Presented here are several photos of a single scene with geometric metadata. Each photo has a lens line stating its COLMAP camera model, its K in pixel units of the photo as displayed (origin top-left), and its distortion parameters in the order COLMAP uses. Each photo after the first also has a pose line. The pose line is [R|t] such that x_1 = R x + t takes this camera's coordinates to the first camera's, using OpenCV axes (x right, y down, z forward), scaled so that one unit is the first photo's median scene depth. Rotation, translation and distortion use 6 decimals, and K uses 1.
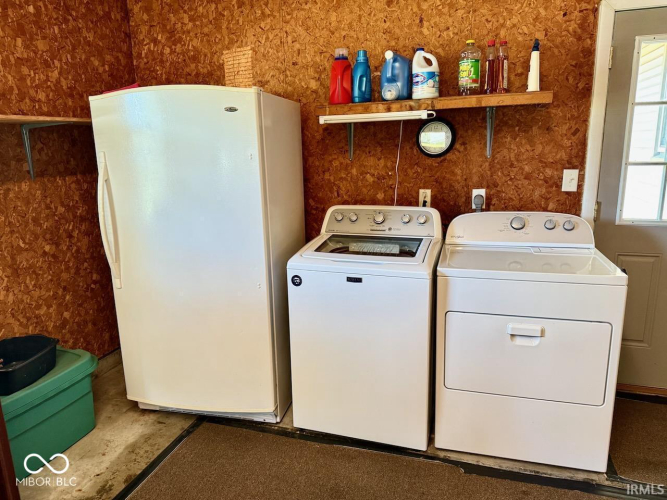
lens RADIAL K [[465.4, 0, 333.5], [0, 465.4, 250.0], [0, 0, 1]] dist [-0.004836, -0.003080]
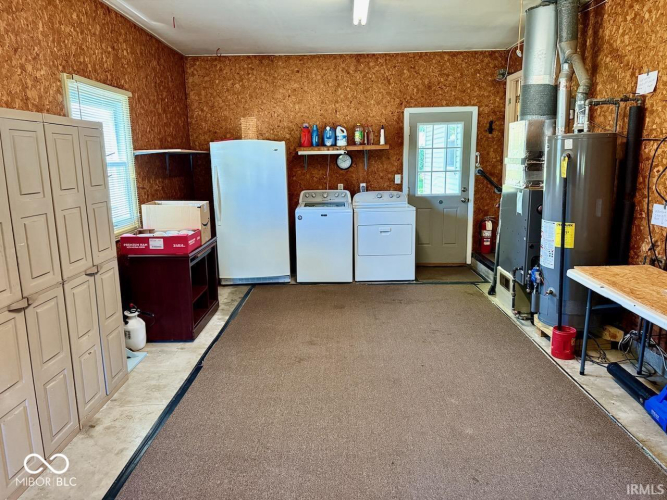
lens RADIAL K [[463.7, 0, 333.5], [0, 463.7, 250.0], [0, 0, 1]] dist [0.066834, -0.100892]
pose [[0.954735, -0.045796, 0.293911, -0.587490], [0.057778, 0.997810, -0.032209, 0.299439], [-0.291793, 0.047733, 0.955290, -1.299789]]
